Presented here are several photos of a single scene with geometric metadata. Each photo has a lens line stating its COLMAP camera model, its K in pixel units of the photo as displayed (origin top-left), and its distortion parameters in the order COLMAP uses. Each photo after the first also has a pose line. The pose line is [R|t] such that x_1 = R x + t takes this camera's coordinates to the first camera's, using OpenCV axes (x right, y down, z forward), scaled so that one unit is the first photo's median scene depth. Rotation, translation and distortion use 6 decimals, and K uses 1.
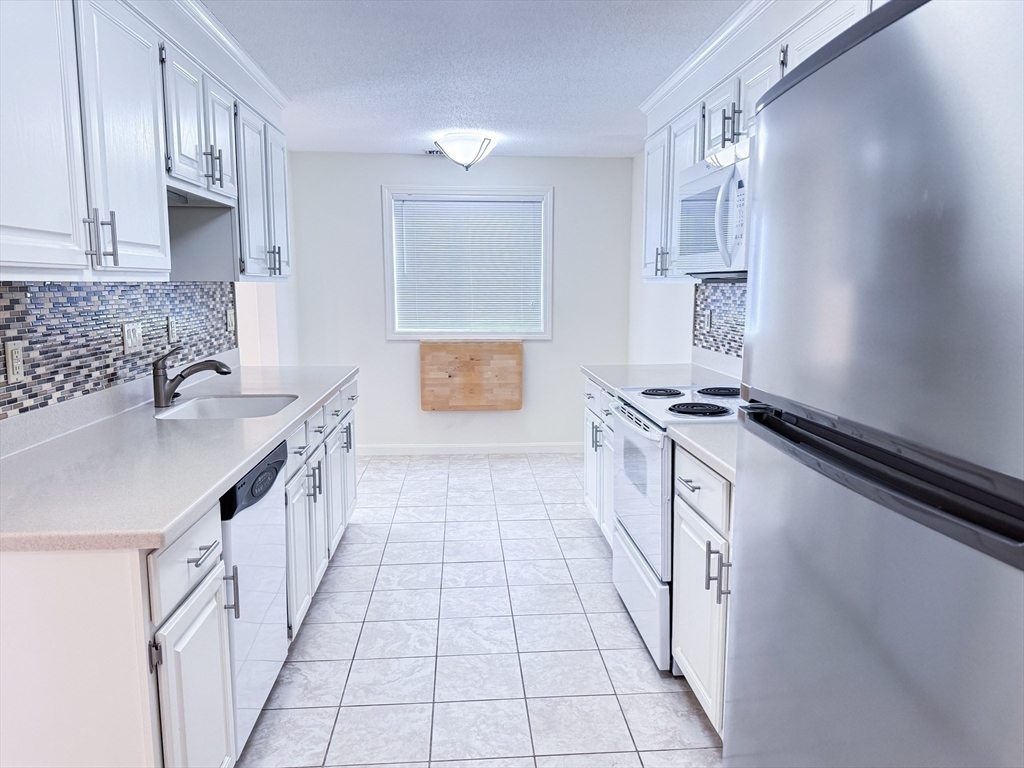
lens RADIAL K [[716.8, 0, 512.0], [0, 716.8, 384.0], [0, 0, 1]] dist [0.001818, 0.000483]
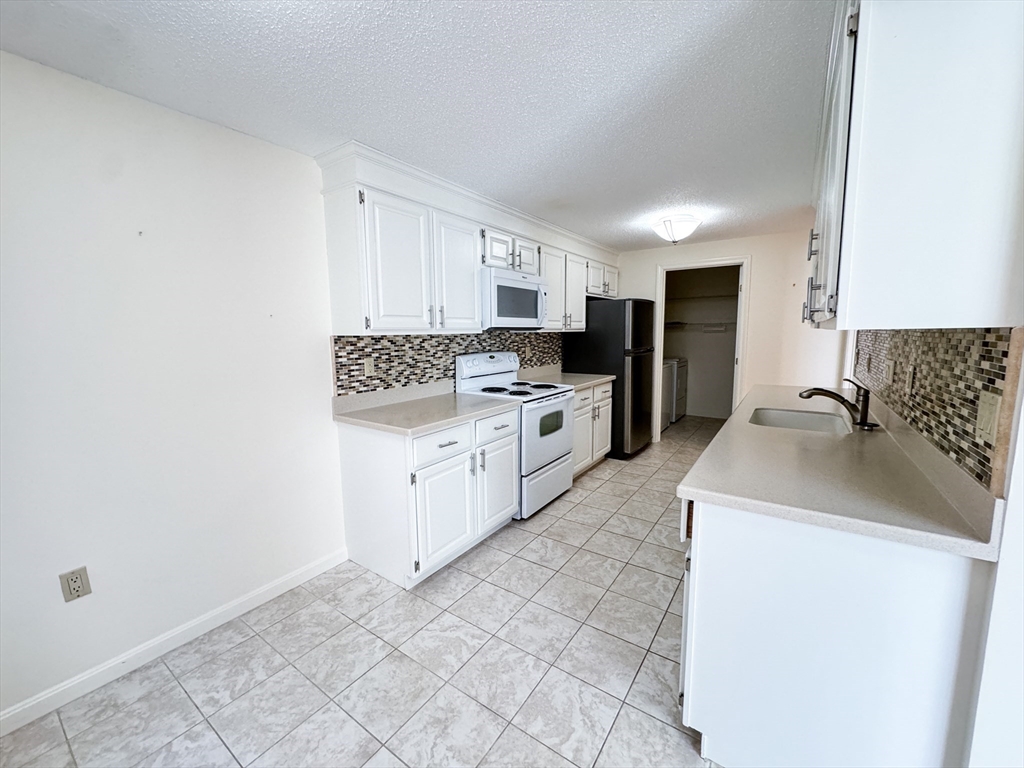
lens RADIAL K [[410.7, 0, 512.0], [0, 410.7, 384.0], [0, 0, 1]] dist [-0.000897, -0.000085]
pose [[-0.778528, -0.071927, 0.623474, -0.363572], [0.098835, 0.966965, 0.234968, -0.220877], [-0.619779, 0.244550, -0.745701, 1.538410]]
